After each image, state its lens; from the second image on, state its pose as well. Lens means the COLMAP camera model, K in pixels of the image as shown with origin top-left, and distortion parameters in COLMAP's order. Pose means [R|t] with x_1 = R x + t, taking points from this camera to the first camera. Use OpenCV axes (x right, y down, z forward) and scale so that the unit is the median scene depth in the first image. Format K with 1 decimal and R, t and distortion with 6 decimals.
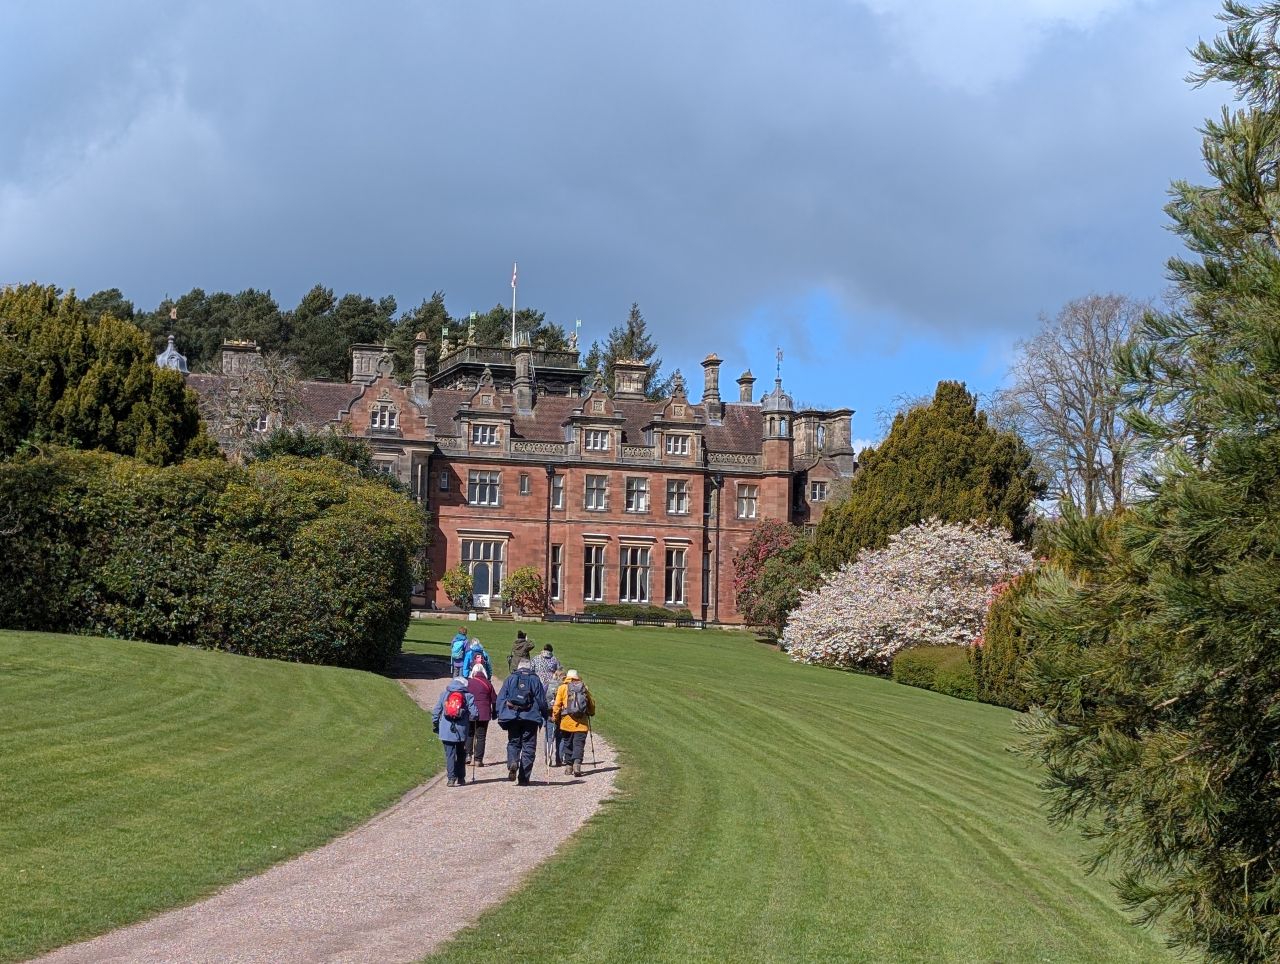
lens RADIAL K [[2107.9, 0, 687.7], [0, 2107.9, 507.4], [0, 0, 1]] dist [0.233378, -1.029194]
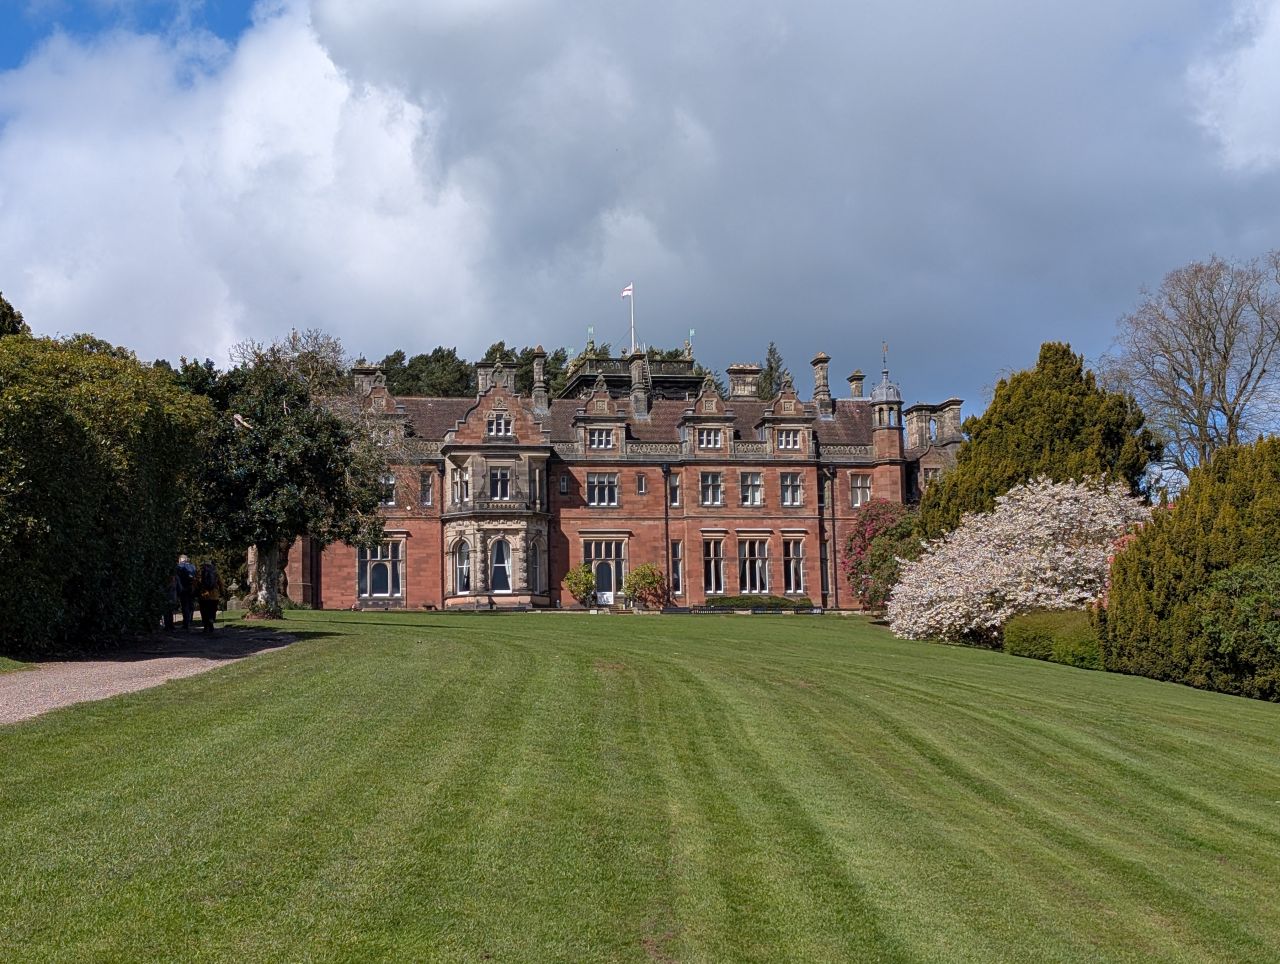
lens RADIAL K [[1777.3, 0, 640.0], [0, 1777.3, 482.0], [0, 0, 1]] dist [0.135927, -0.466935]
pose [[0.992491, -0.056103, -0.108693, 0.017223], [0.053225, 0.998155, -0.029203, 0.013638], [0.110131, 0.023199, 0.993646, 0.133297]]
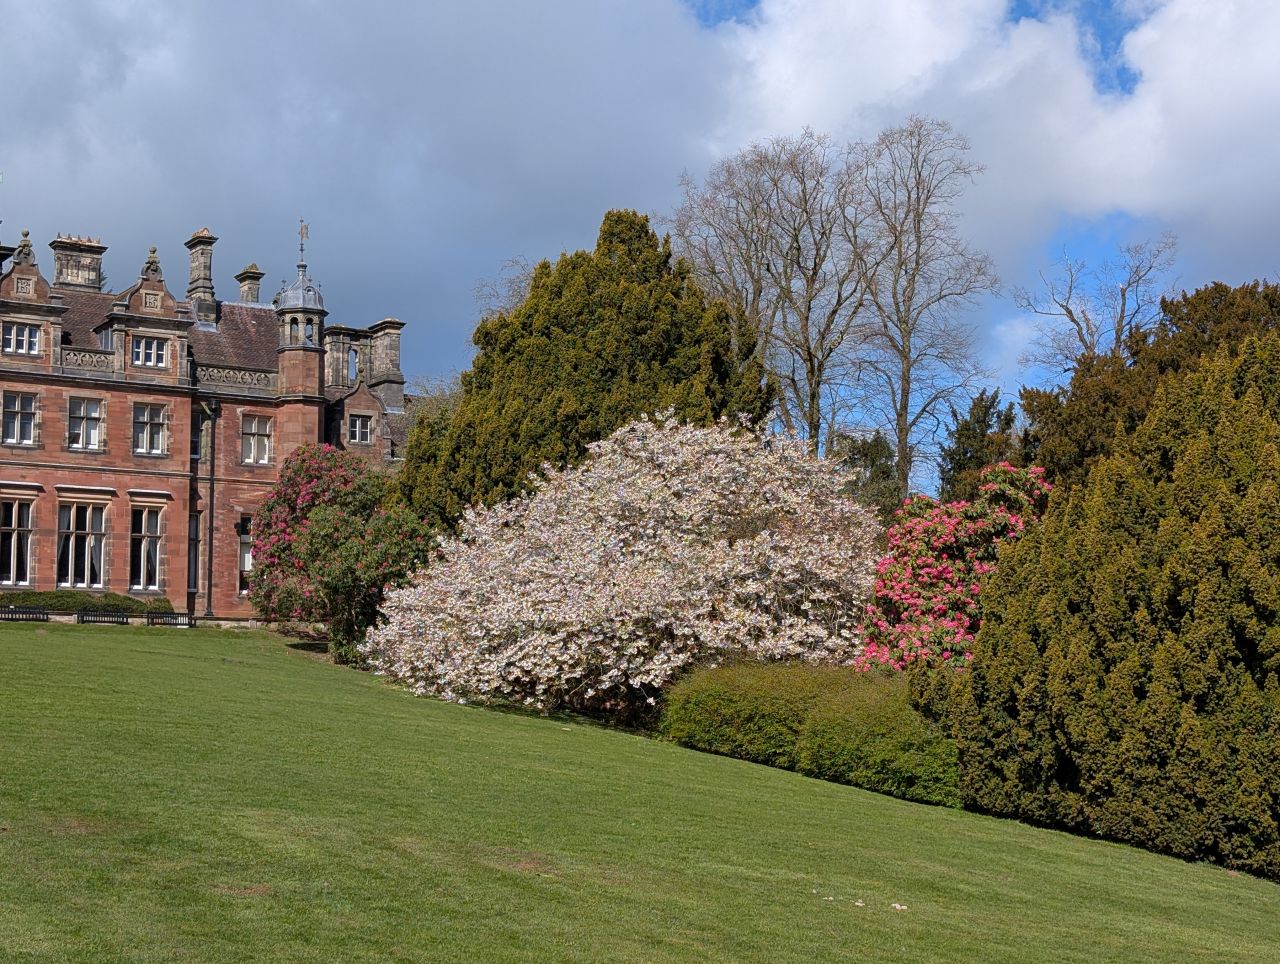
lens RADIAL K [[2107.9, 0, 687.7], [0, 2107.9, 507.4], [0, 0, 1]] dist [0.233378, -1.029194]
pose [[0.969950, 0.004795, 0.243258, -0.003942], [-0.005565, 0.999981, 0.002479, 0.018005], [-0.243242, -0.003758, 0.969958, 0.322503]]
